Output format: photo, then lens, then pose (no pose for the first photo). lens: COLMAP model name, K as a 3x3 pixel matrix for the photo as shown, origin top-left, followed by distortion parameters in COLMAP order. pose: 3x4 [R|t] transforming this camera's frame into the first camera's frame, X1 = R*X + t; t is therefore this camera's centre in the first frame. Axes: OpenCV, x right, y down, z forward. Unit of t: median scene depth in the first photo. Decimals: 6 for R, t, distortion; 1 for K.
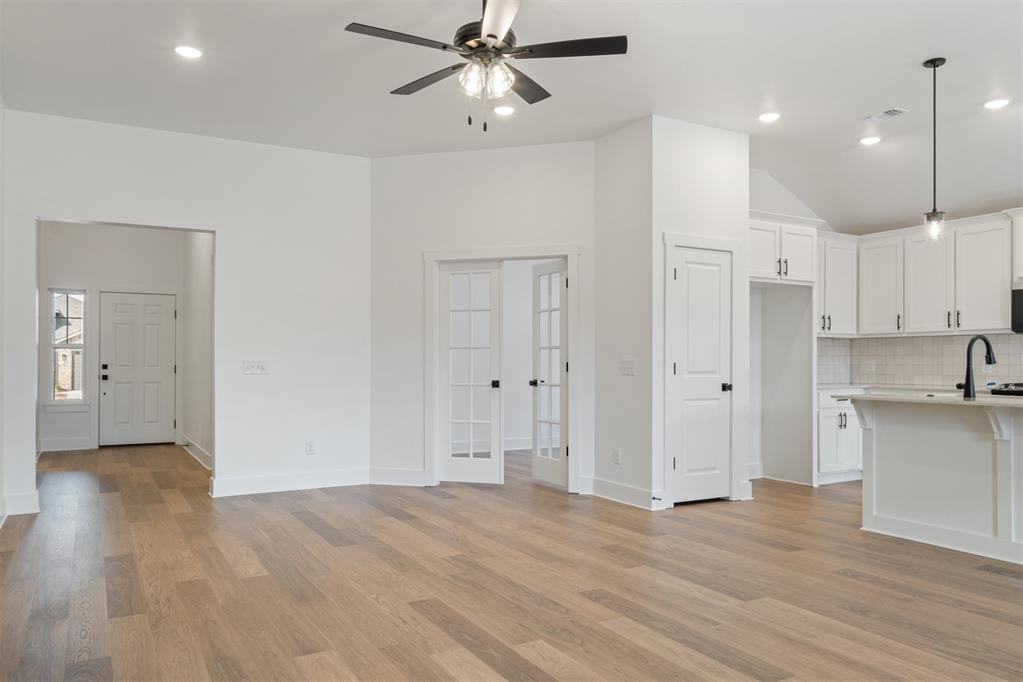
lens RADIAL K [[746.0, 0, 511.5], [0, 746.0, 341.0], [0, 0, 1]] dist [-0.005872, -0.003830]
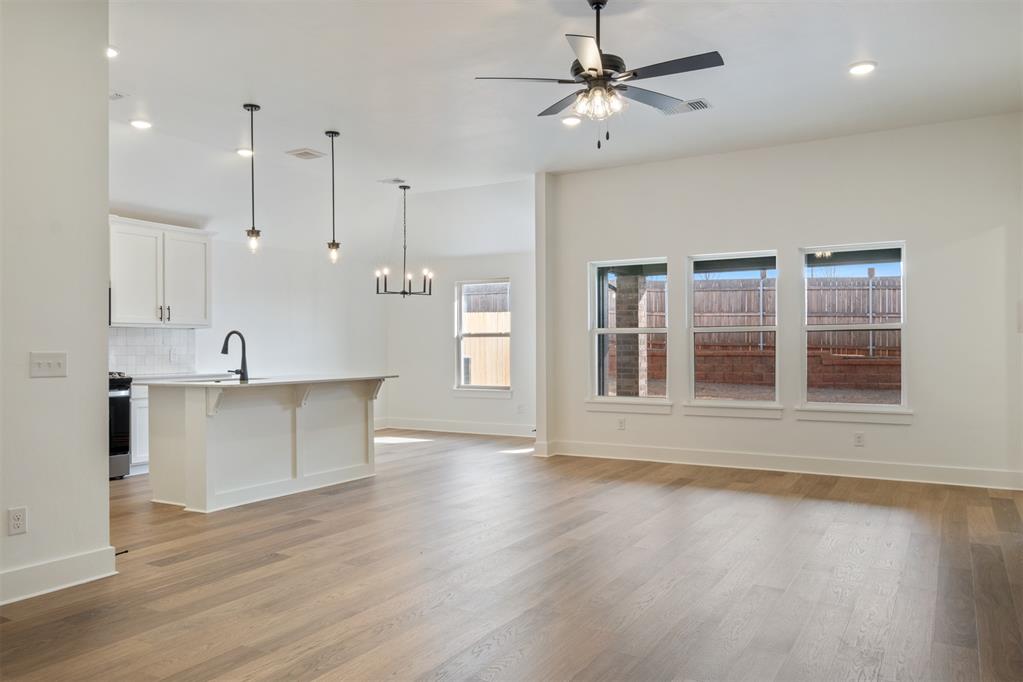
lens RADIAL K [[746.0, 0, 511.5], [0, 746.0, 341.0], [0, 0, 1]] dist [-0.005872, -0.003830]
pose [[-0.498090, 0.008546, 0.867083, -0.696119], [-0.019308, 0.999594, -0.020943, 0.026573], [-0.866910, -0.027173, -0.497723, 1.229294]]
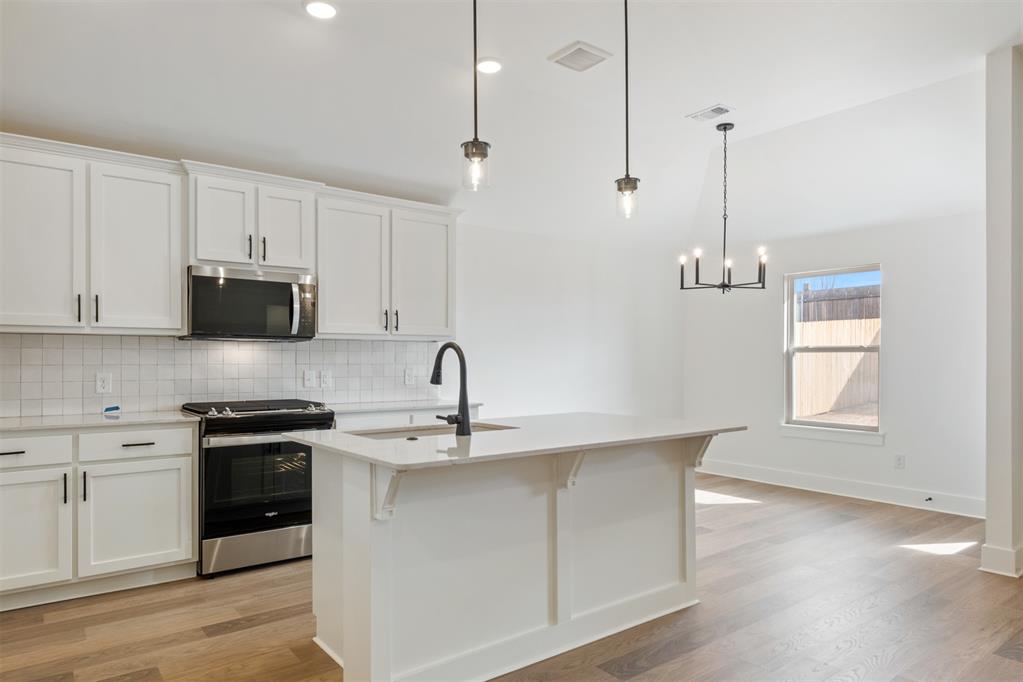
lens RADIAL K [[639.1, 0, 509.8], [0, 639.1, 358.2], [0, 0, 1]] dist [-0.002552, -0.000219]
pose [[-0.134775, 0.000966, 0.990876, 0.034359], [-0.027760, 0.999603, -0.004751, 0.007375], [-0.990487, -0.028147, -0.134694, 1.032810]]
